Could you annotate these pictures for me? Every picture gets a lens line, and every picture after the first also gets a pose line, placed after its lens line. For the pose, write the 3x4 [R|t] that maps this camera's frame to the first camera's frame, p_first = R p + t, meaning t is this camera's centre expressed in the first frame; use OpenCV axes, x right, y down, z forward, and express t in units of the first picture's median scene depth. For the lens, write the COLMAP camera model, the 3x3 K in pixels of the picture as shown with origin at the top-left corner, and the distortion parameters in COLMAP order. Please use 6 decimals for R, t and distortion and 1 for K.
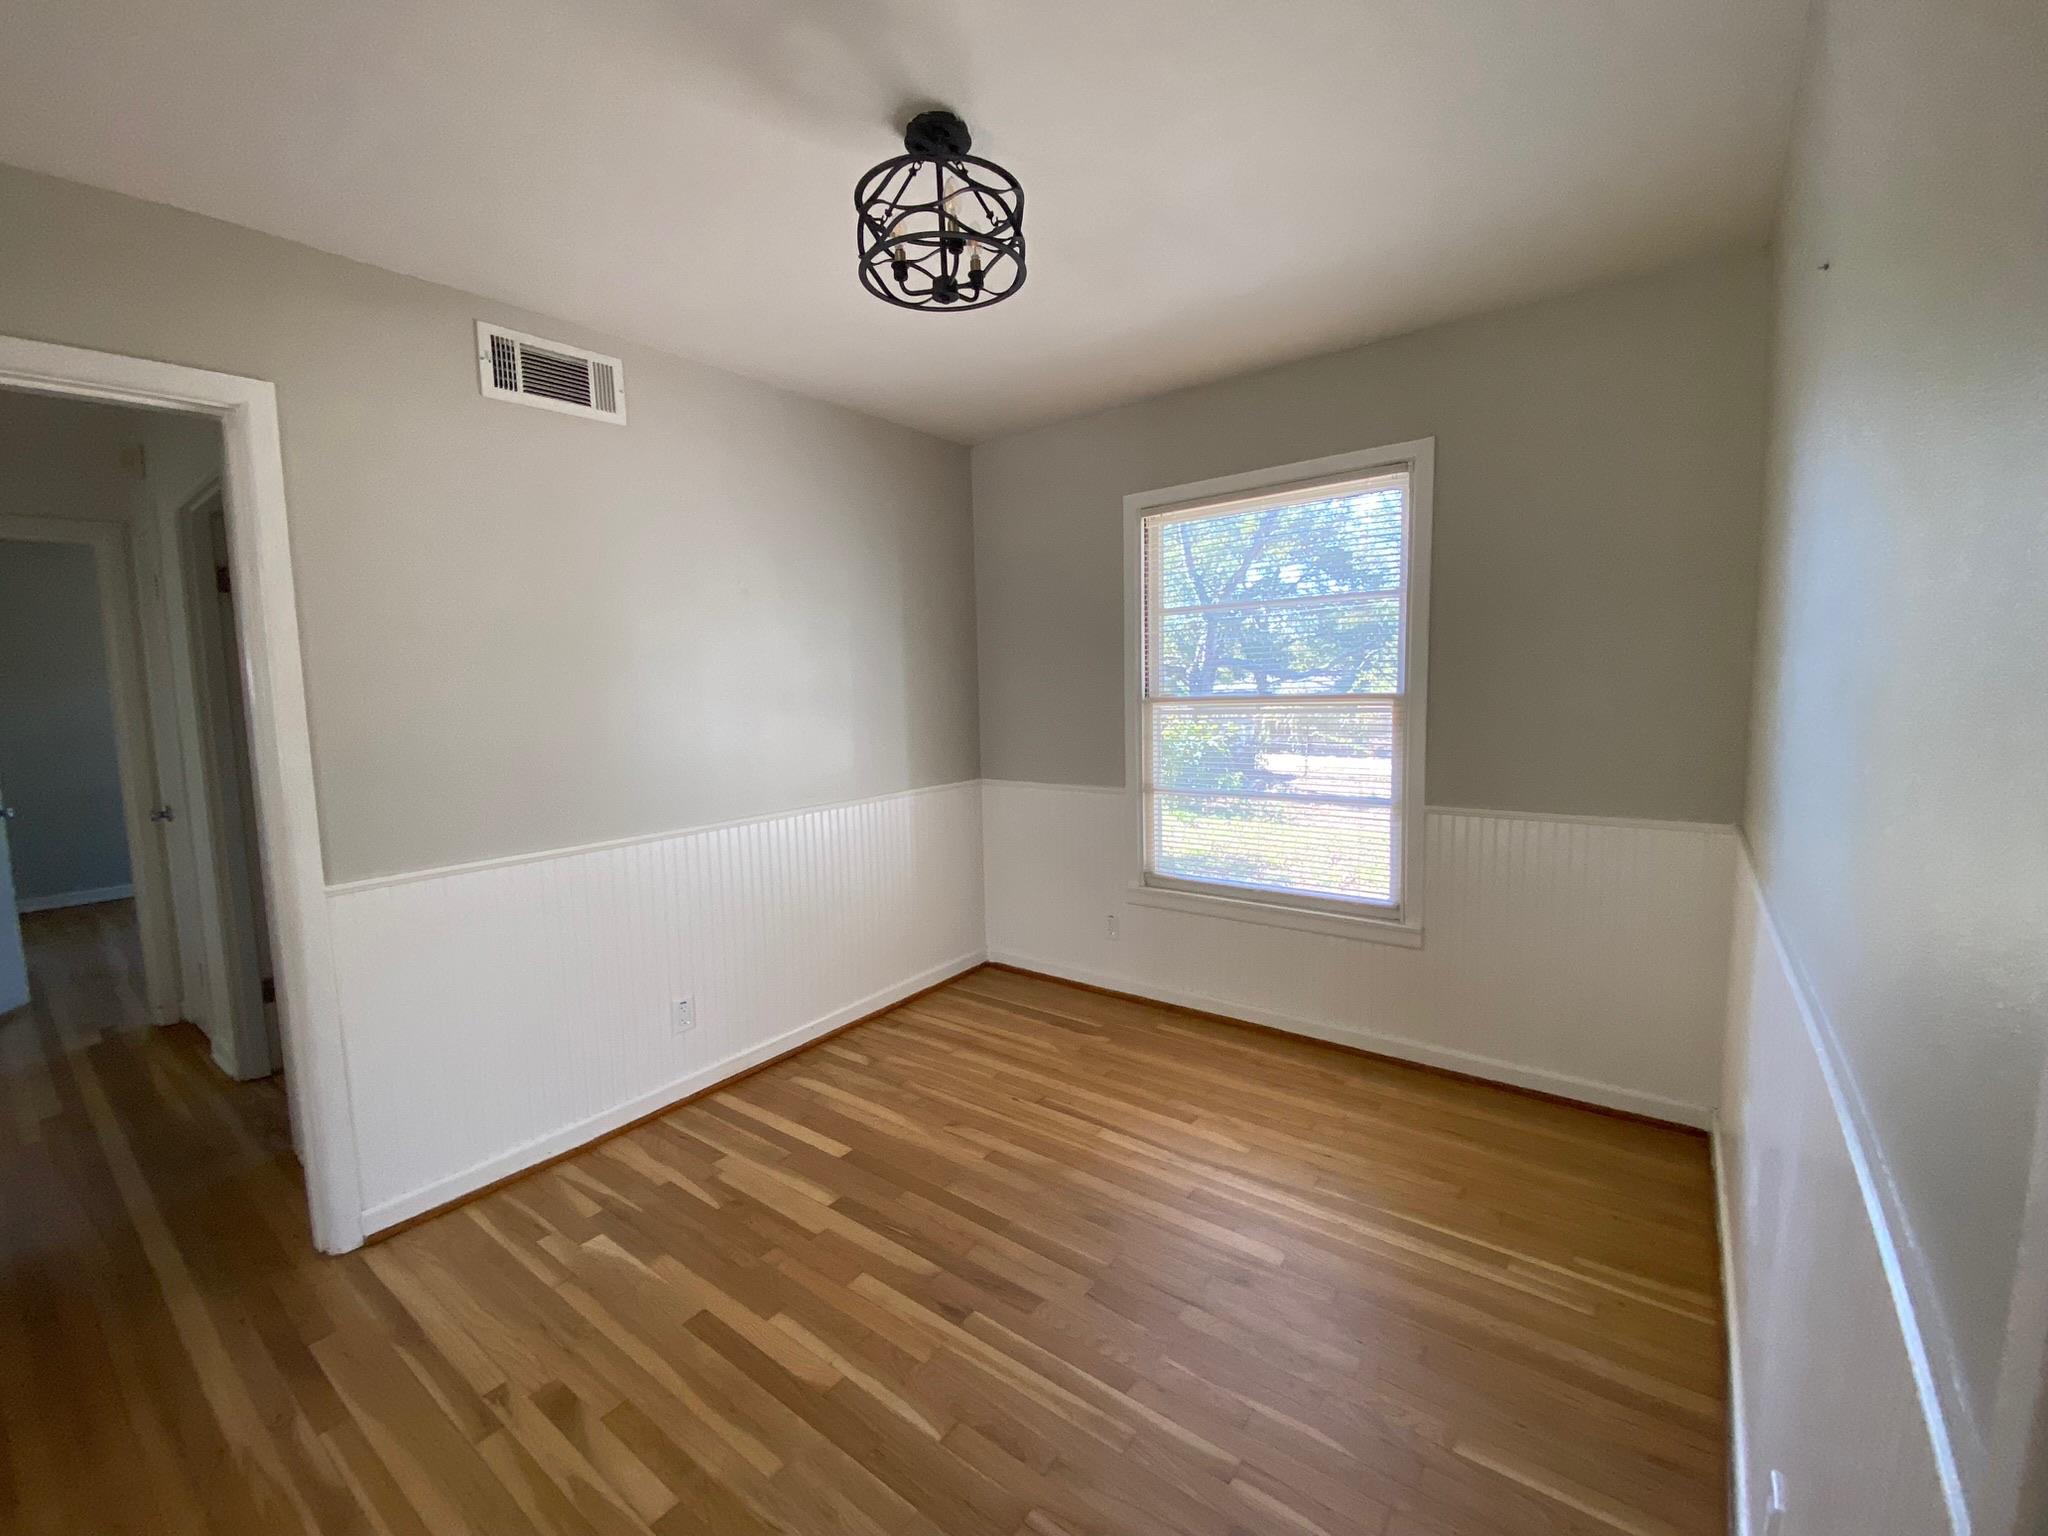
lens RADIAL K [[846.1, 0, 1024.0], [0, 846.1, 768.0], [0, 0, 1]] dist [0.041631, -0.028741]
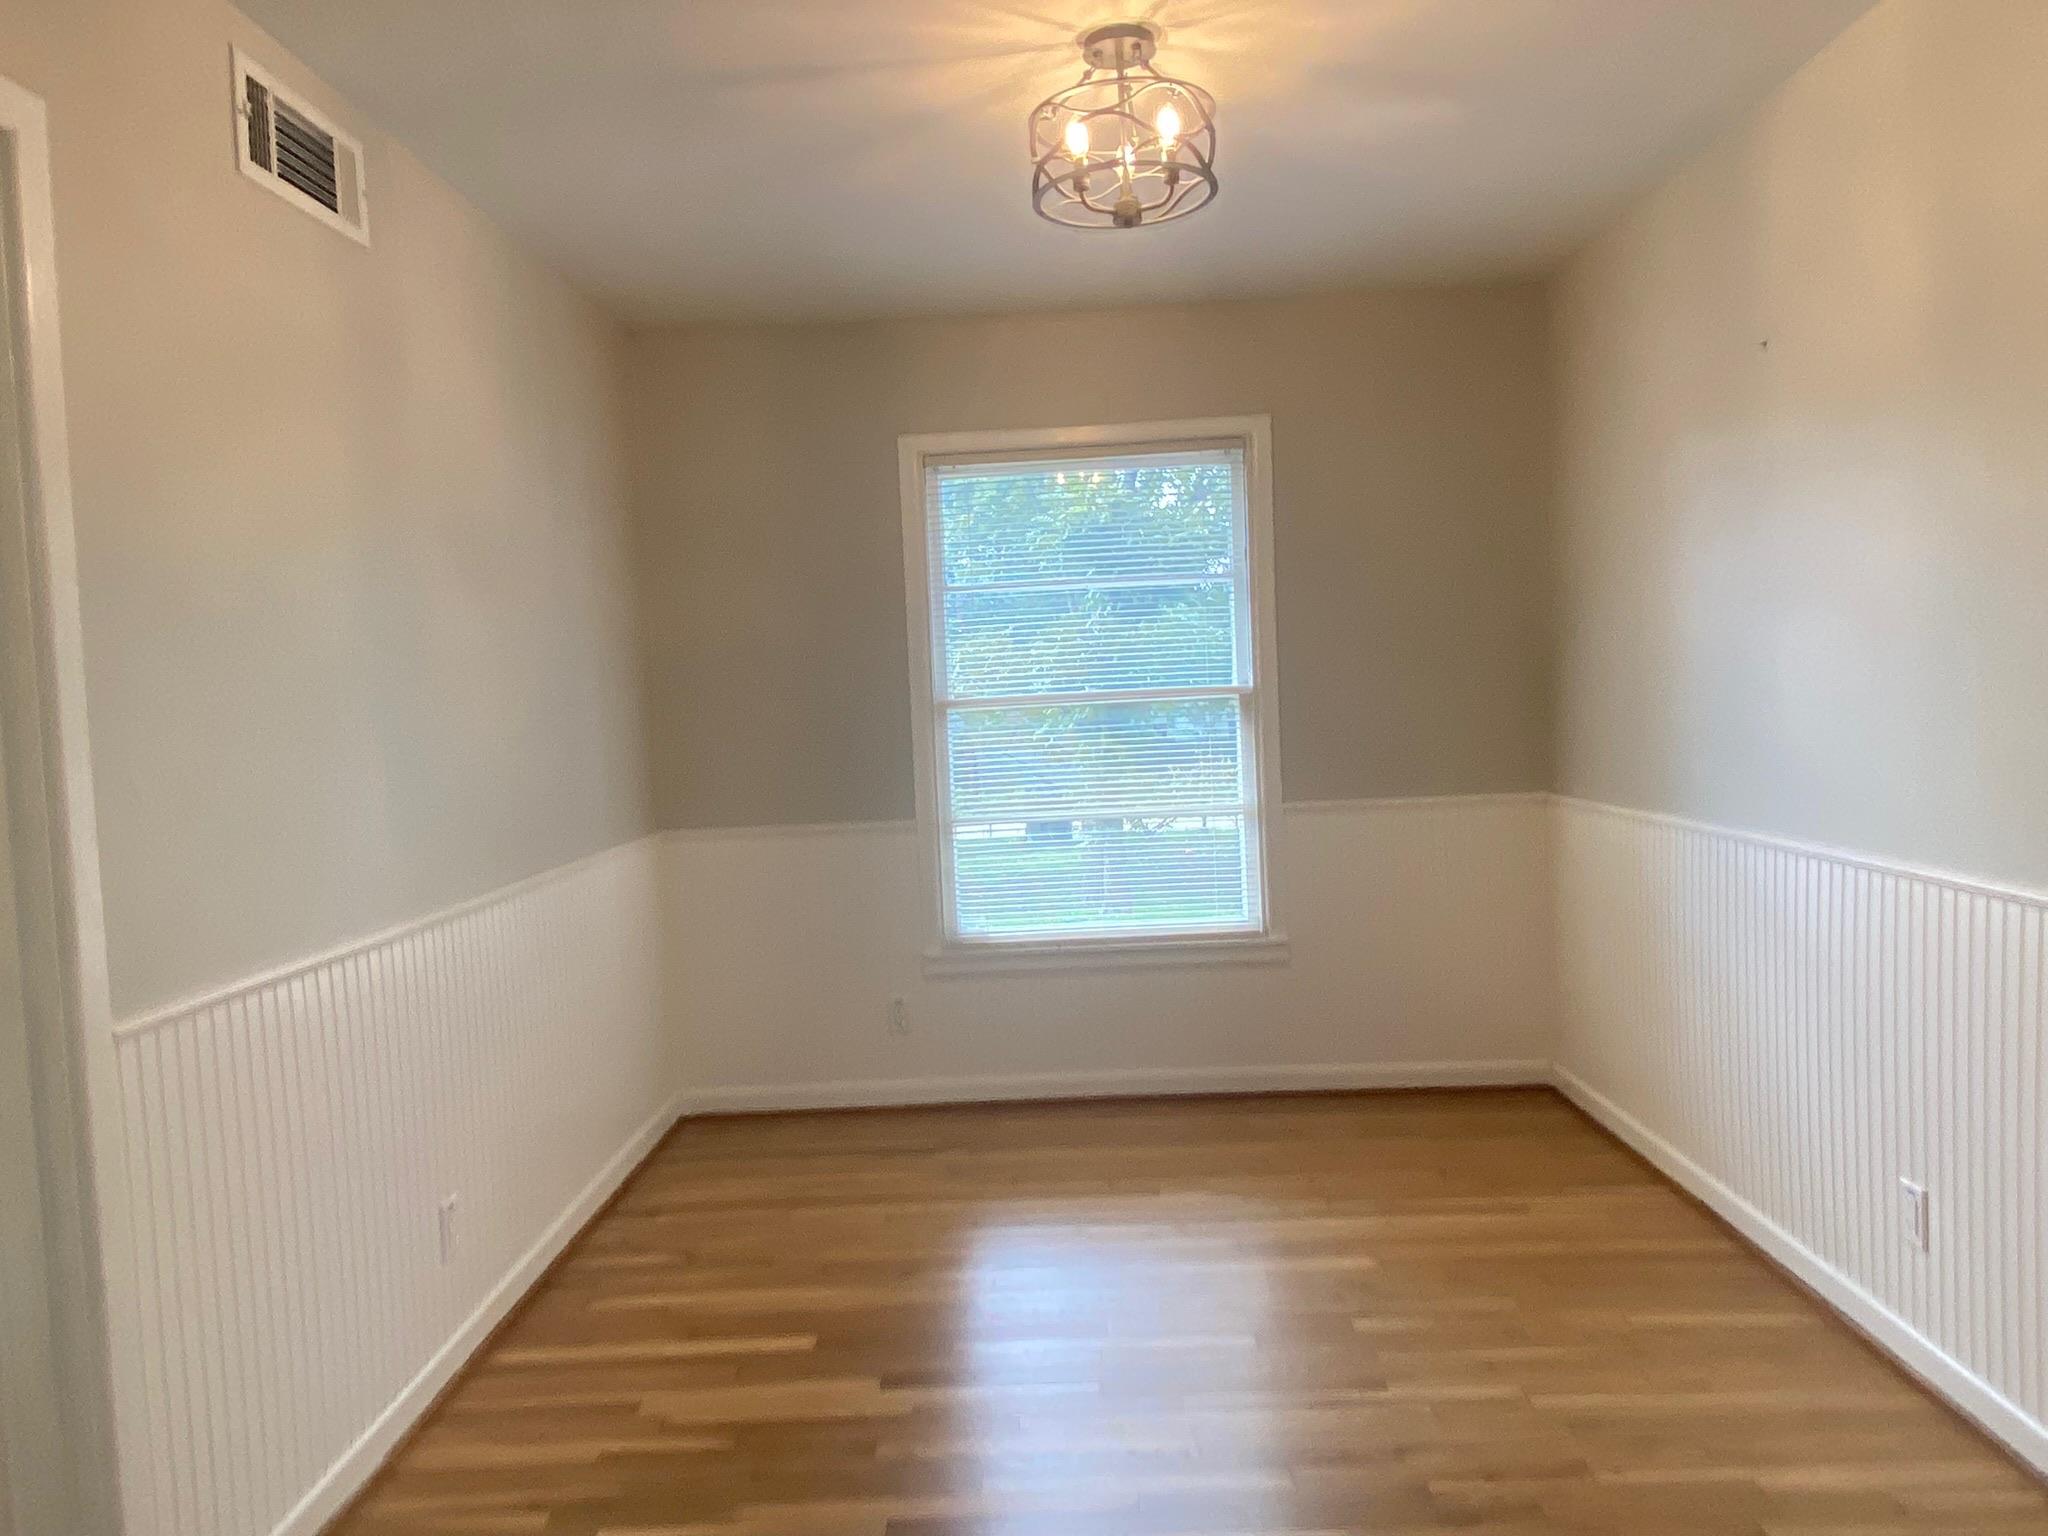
lens RADIAL K [[1346.5, 0, 1024.0], [0, 1346.5, 768.0], [0, 0, 1]] dist [0.065487, -0.055125]
pose [[0.811248, -0.040686, 0.583284, -0.606014], [0.083740, 0.995377, -0.047037, 0.048130], [-0.578674, 0.087003, 0.810905, -0.027343]]
